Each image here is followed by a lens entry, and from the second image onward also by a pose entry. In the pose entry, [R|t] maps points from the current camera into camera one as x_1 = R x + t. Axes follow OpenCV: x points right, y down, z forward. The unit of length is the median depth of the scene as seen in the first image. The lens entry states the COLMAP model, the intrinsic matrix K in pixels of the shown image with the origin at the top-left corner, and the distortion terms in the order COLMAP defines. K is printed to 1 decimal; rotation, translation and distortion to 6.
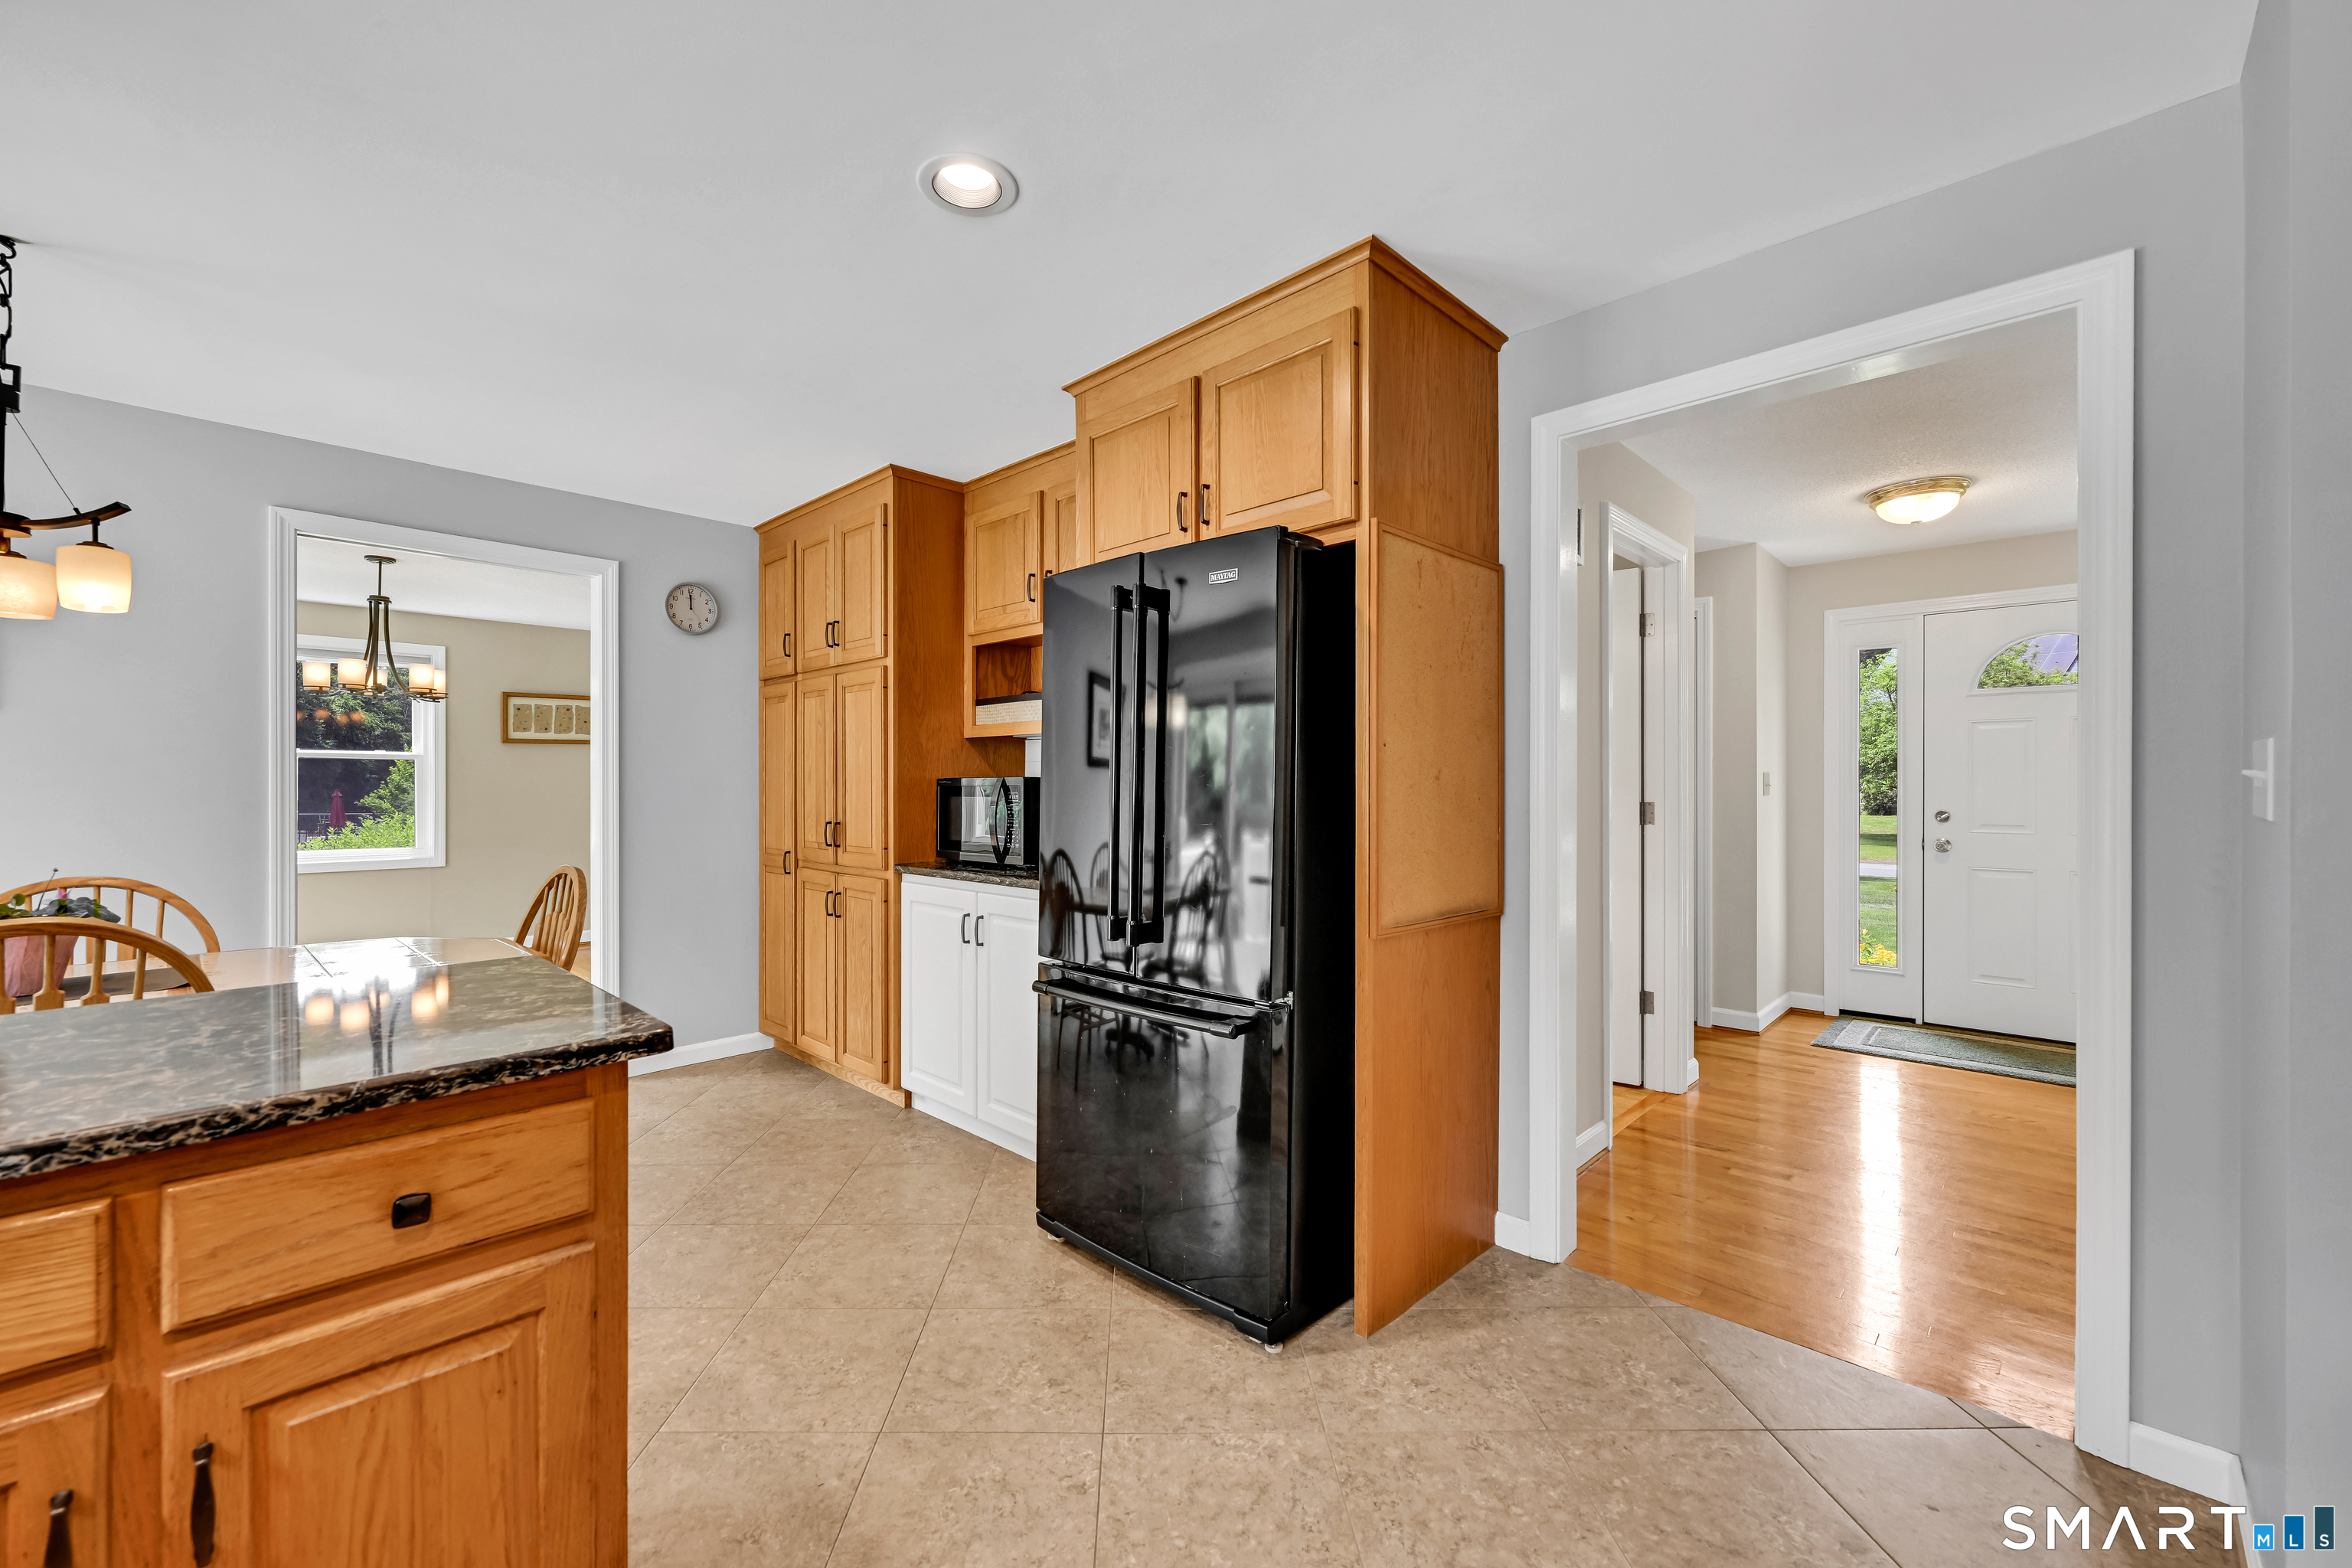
lens RADIAL K [[917.7, 0, 1176.0], [0, 917.7, 784.0], [0, 0, 1]] dist [-0.000533, 0.000050]
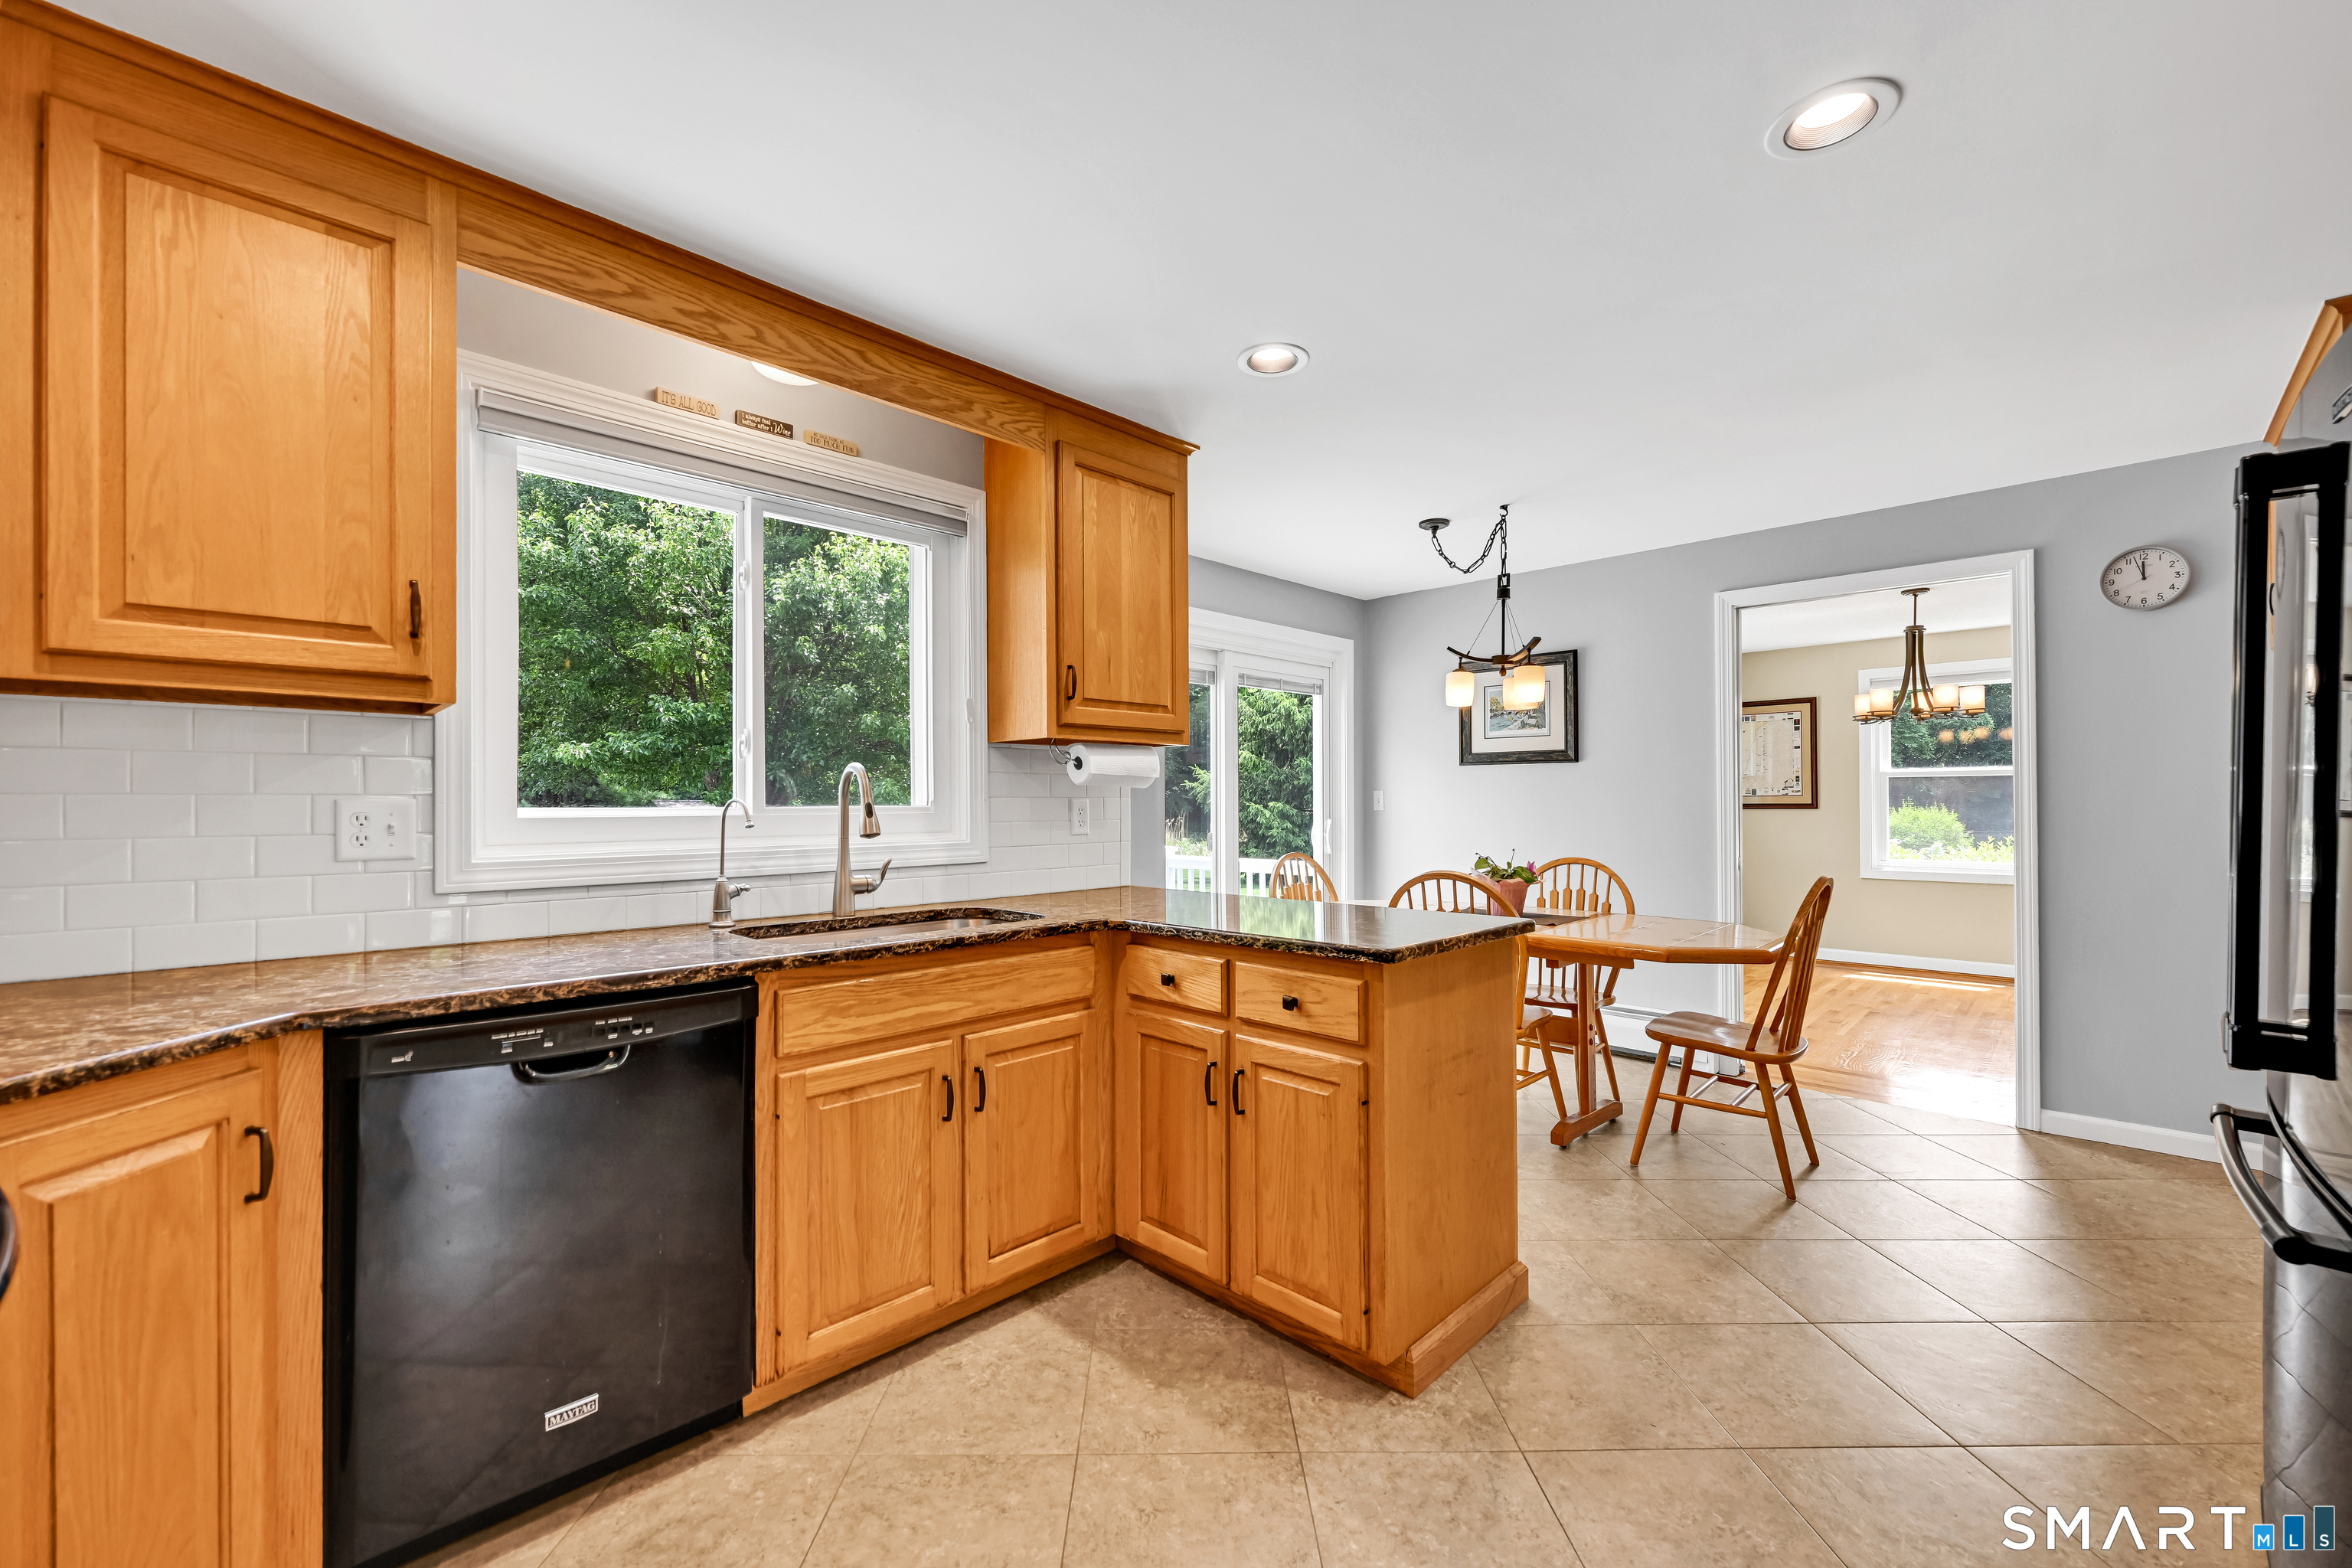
lens RADIAL K [[944.0, 0, 1177.5], [0, 944.0, 797.5], [0, 0, 1]] dist [-0.001838, 0.000172]
pose [[0.006013, -0.007741, -0.999952, 0.358601], [0.004906, 0.999958, -0.007711, 0.001633], [0.999970, -0.004859, 0.006051, 0.194494]]
